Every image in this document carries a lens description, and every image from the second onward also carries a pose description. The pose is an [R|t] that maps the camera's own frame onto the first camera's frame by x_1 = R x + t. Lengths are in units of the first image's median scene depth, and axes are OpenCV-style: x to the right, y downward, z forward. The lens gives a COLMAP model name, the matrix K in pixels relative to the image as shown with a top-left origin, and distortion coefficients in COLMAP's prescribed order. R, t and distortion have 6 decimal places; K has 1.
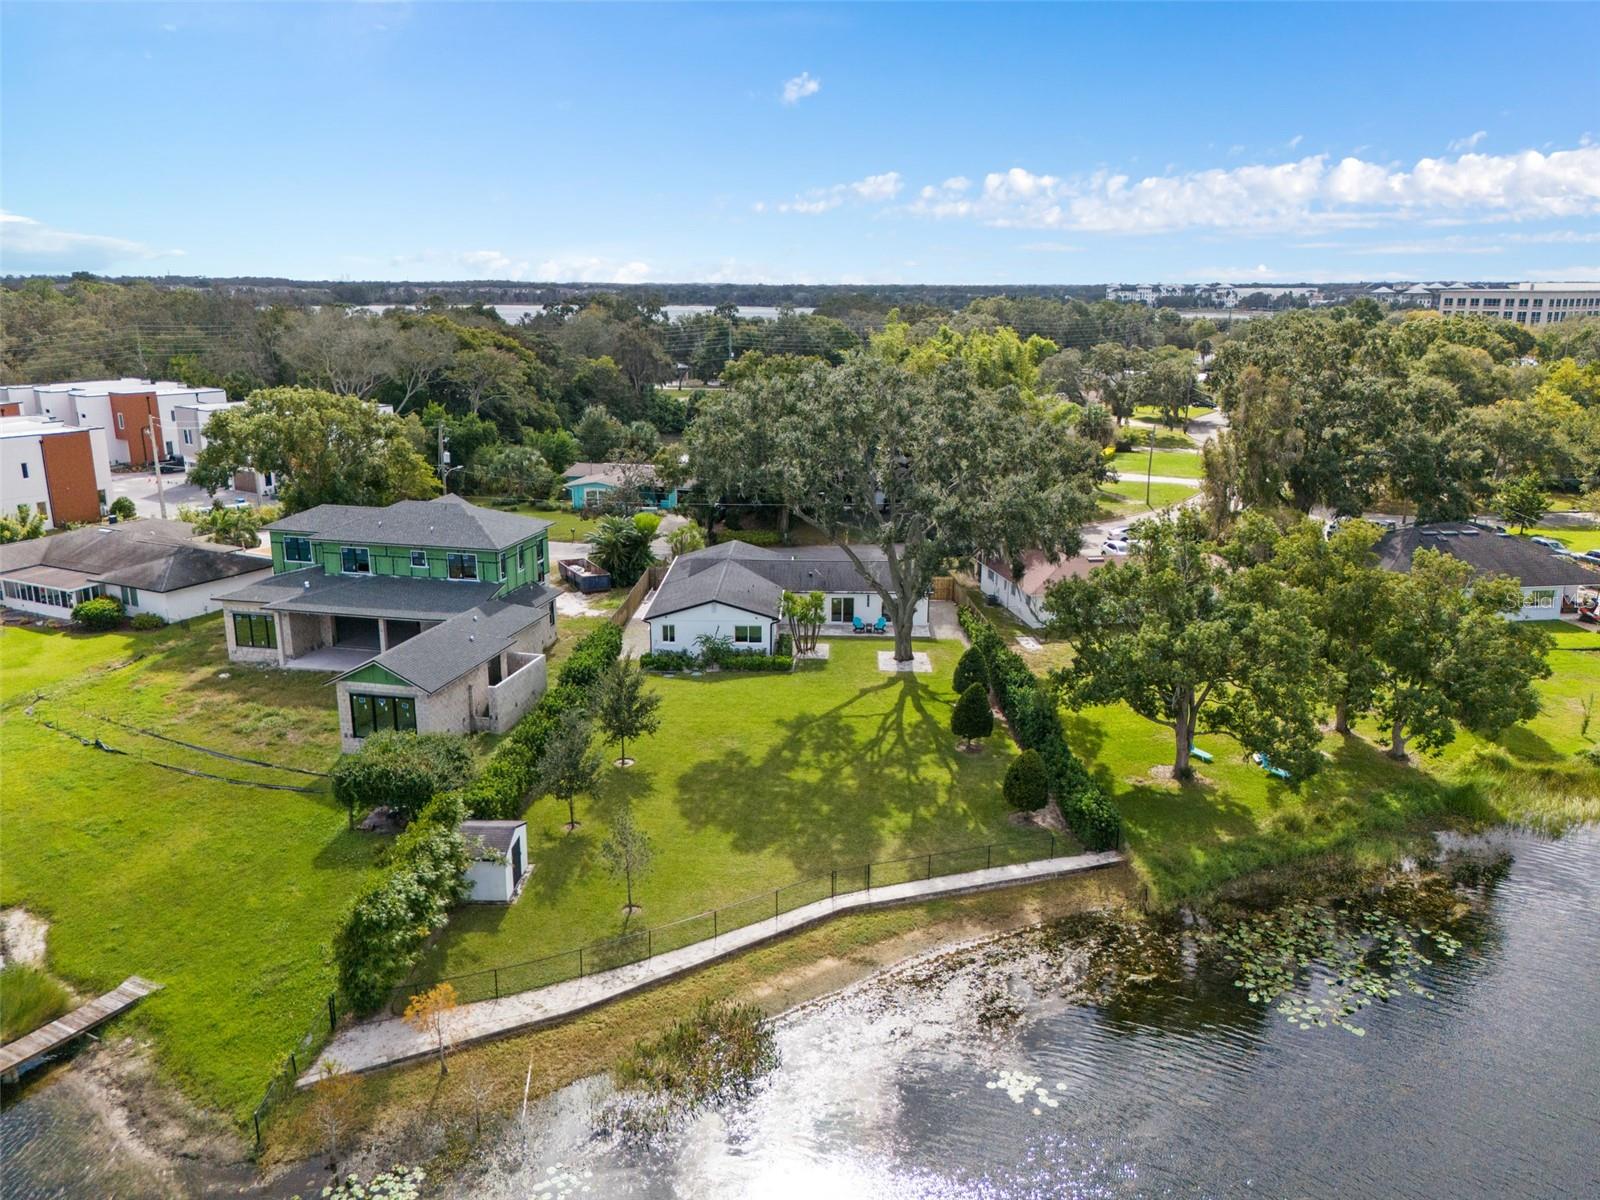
lens RADIAL K [[1179.8, 0, 794.1], [0, 1179.8, 611.5], [0, 0, 1]] dist [0.056714, -0.046467]
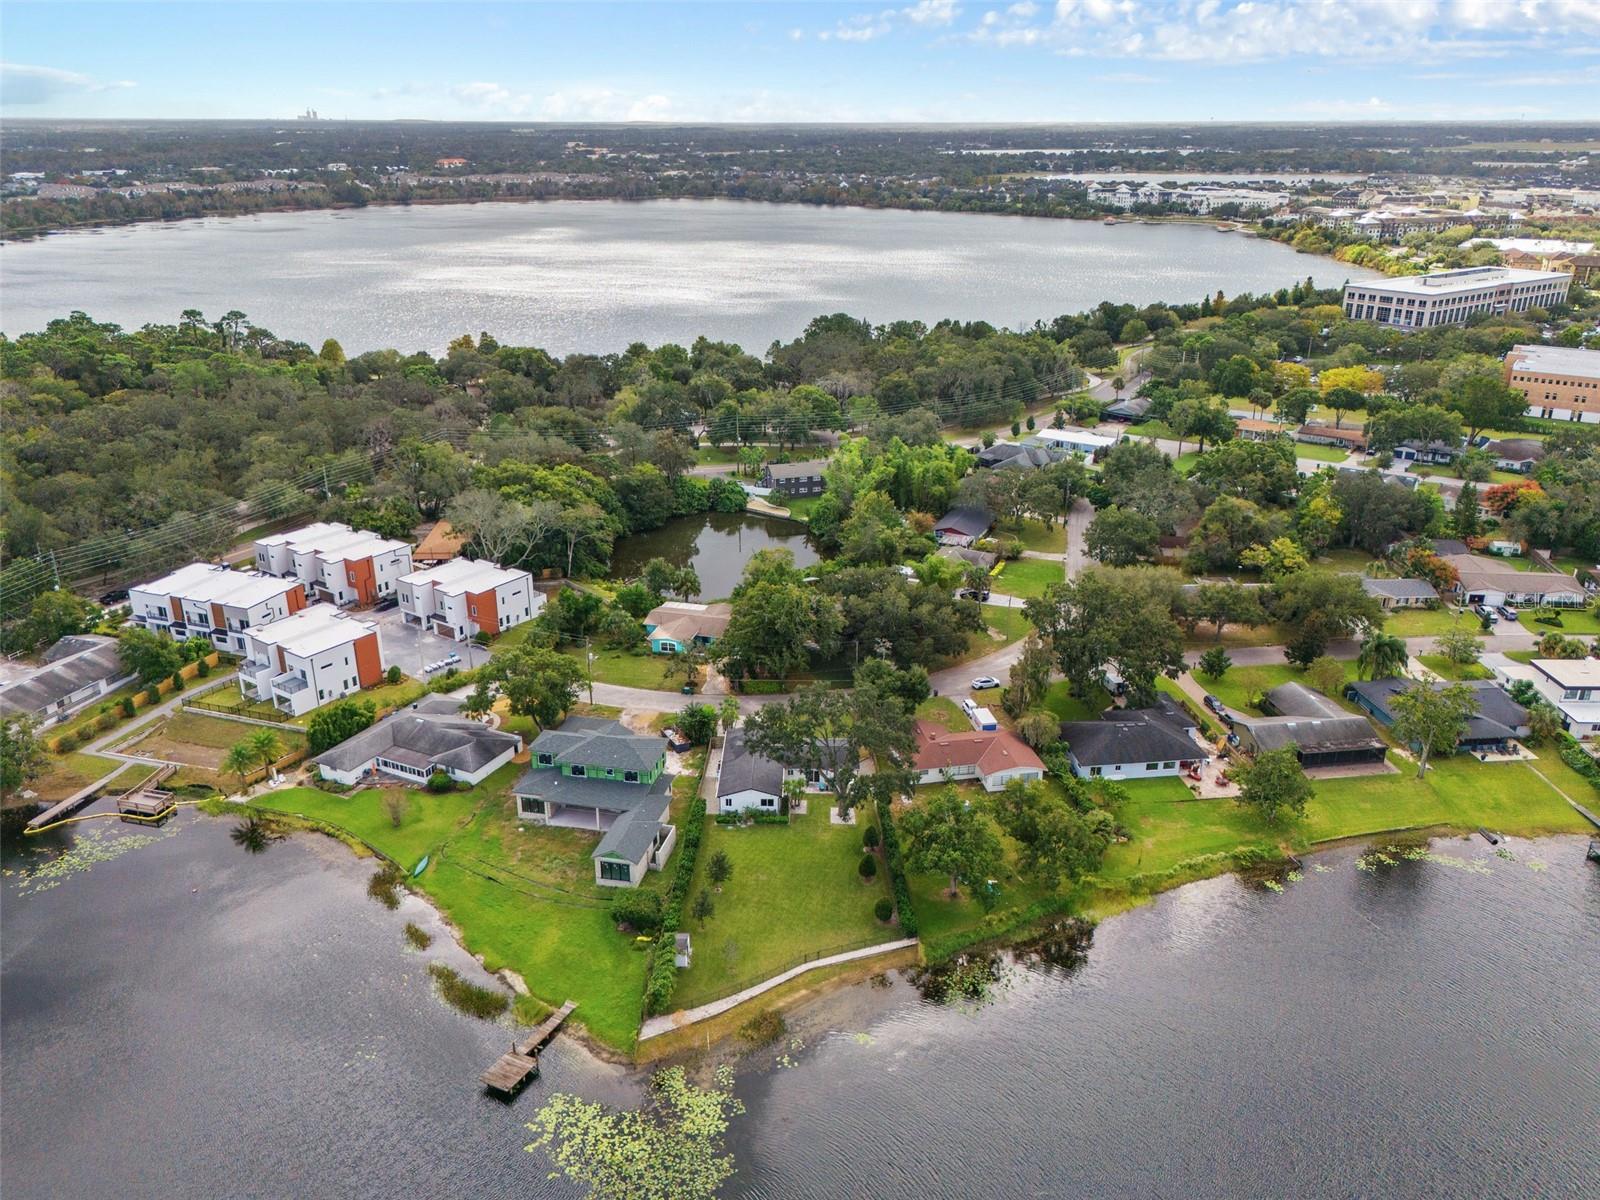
lens RADIAL K [[1179.8, 0, 794.0], [0, 1179.8, 600.3], [0, 0, 1]] dist [0.056714, -0.046467]
pose [[0.999955, -0.006396, 0.007061, -0.005262], [0.005593, 0.994097, 0.108355, -0.625225], [-0.007712, -0.108310, 0.994087, -1.143386]]
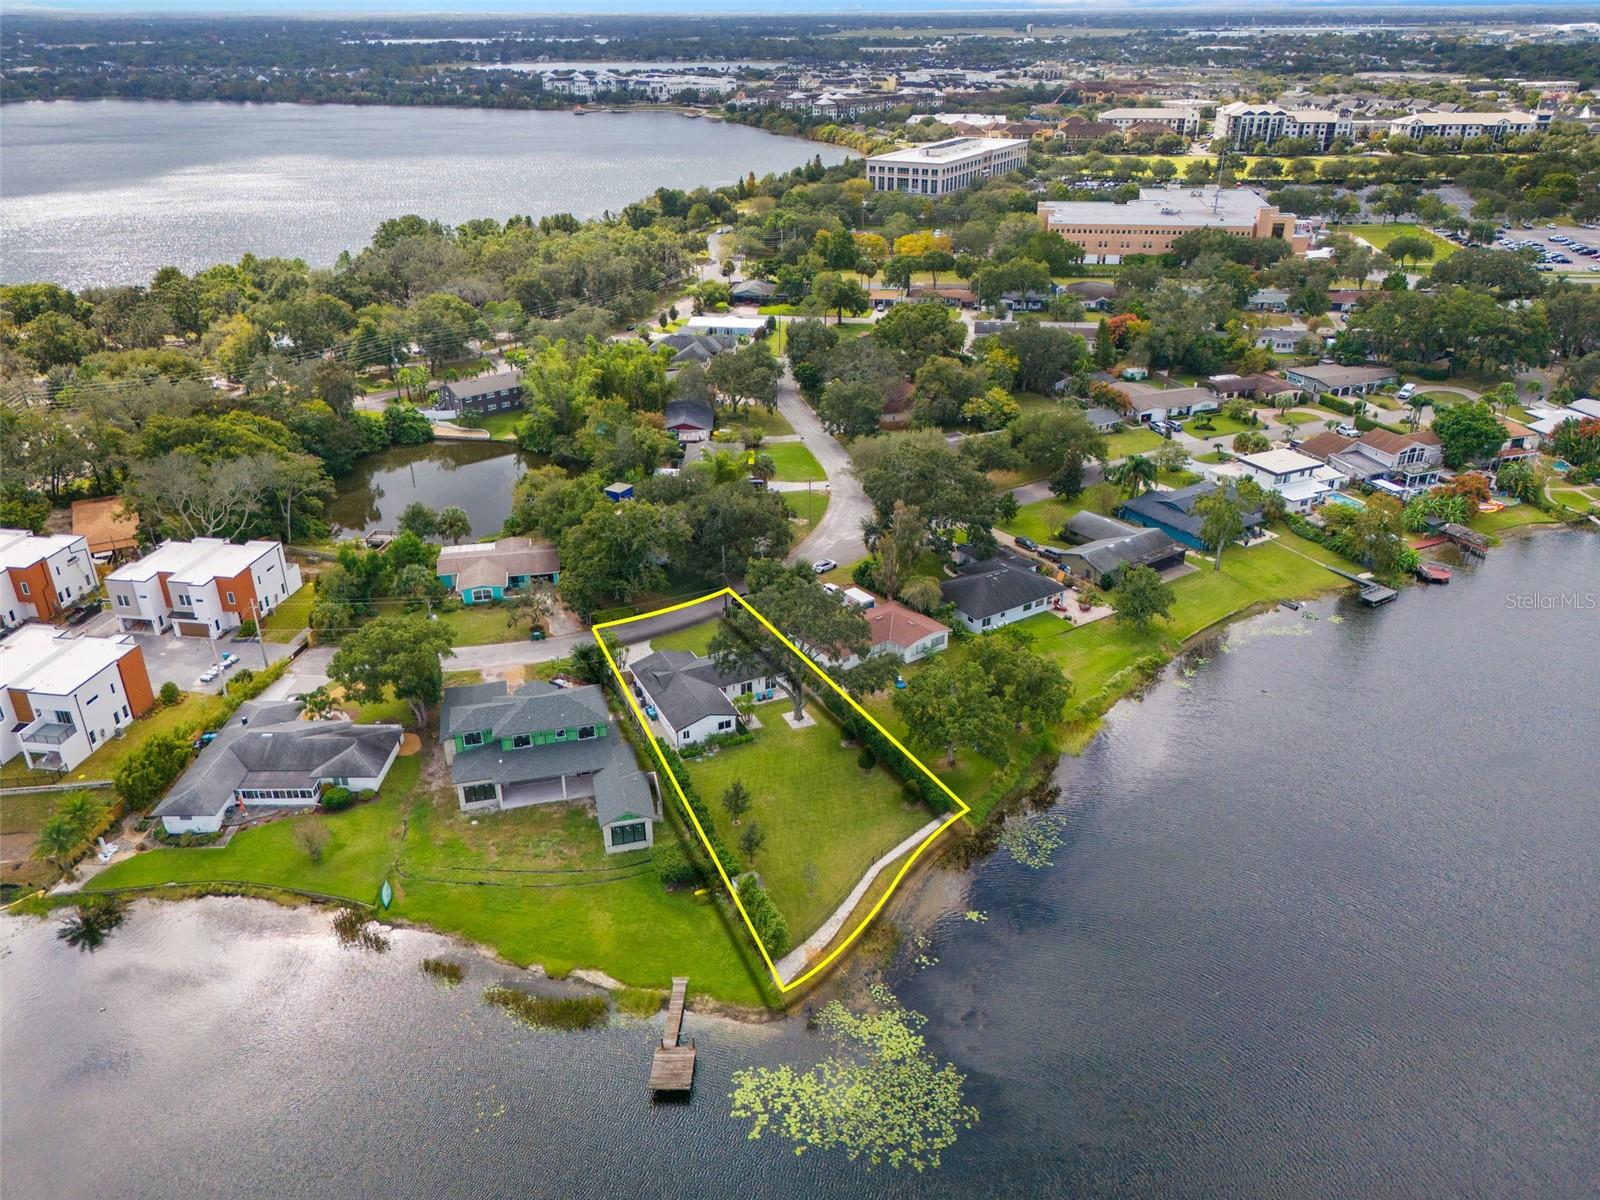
lens RADIAL K [[1179.8, 0, 782.9], [0, 1179.8, 590.1], [0, 0, 1]] dist [0.056714, -0.046467]
pose [[0.896433, -0.202103, 0.394414, -0.757610], [0.128547, 0.970280, 0.205020, -0.654791], [-0.424127, -0.133086, 0.895770, -0.848137]]
